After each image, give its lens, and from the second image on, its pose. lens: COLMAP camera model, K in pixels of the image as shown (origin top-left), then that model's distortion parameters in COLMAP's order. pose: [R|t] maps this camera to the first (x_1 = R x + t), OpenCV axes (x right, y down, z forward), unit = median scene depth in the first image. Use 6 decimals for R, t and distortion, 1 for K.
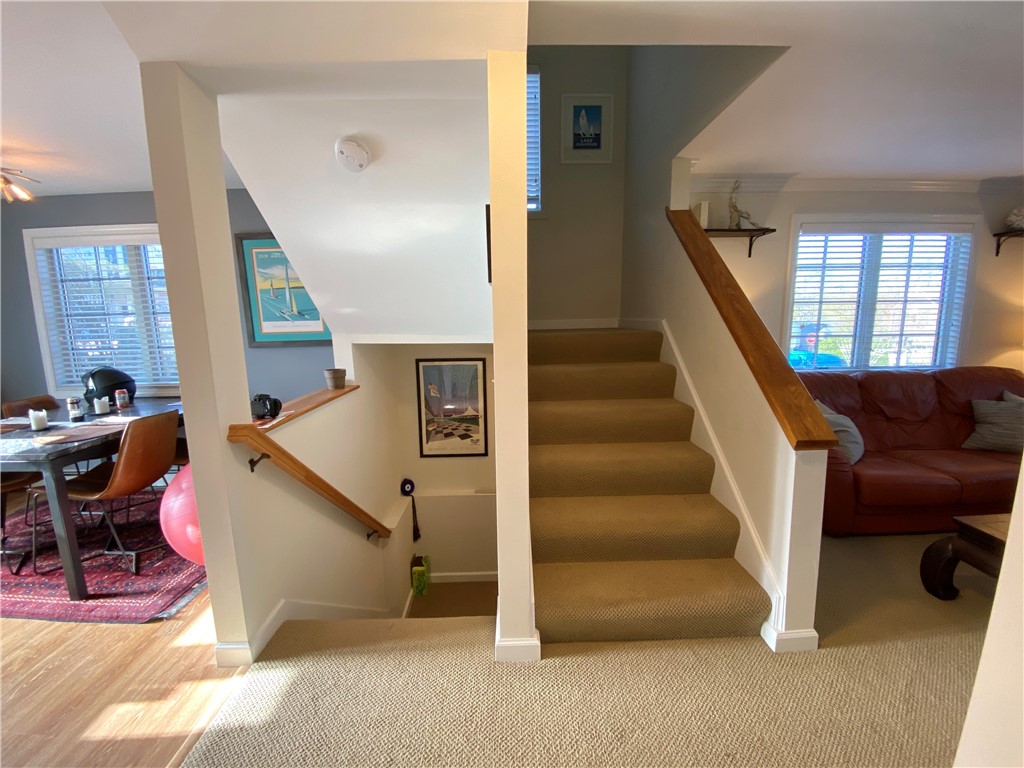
lens RADIAL K [[418.1, 0, 512.0], [0, 418.1, 384.0], [0, 0, 1]] dist [0.023884, -0.022758]
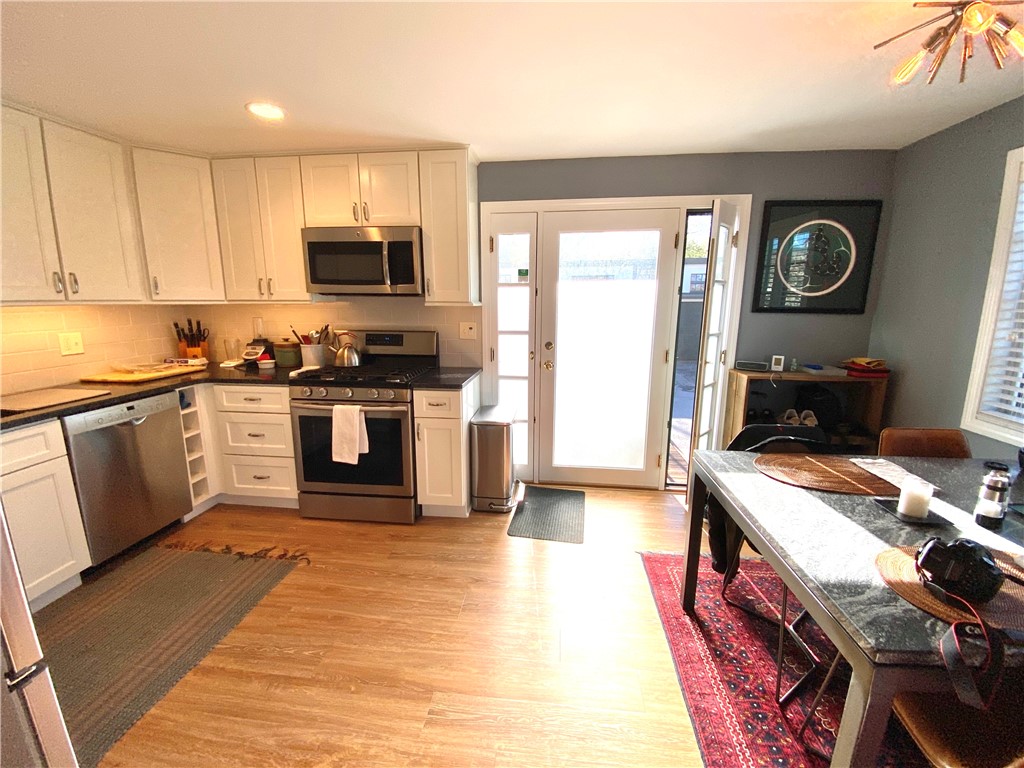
lens RADIAL K [[418.1, 0, 512.0], [0, 418.1, 384.0], [0, 0, 1]] dist [0.023884, -0.022758]
pose [[-0.121784, 0.205327, -0.971087, -0.440848], [-0.155609, 0.962321, 0.222988, -0.067674], [0.980283, 0.178266, -0.085245, 0.385185]]
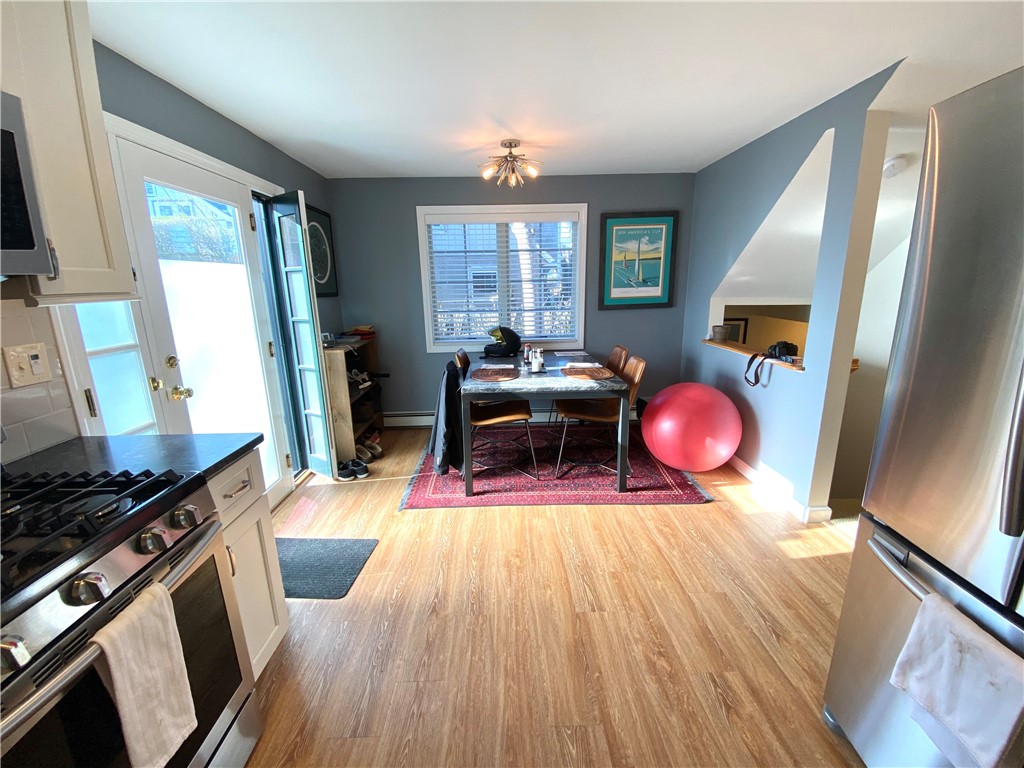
lens RADIAL K [[418.1, 0, 512.0], [0, 418.1, 384.0], [0, 0, 1]] dist [0.023884, -0.022758]
pose [[0.999877, -0.006457, 0.014300, -0.917253], [0.005348, 0.997071, 0.076292, 0.034739], [-0.014750, -0.076207, 0.996983, -0.227011]]
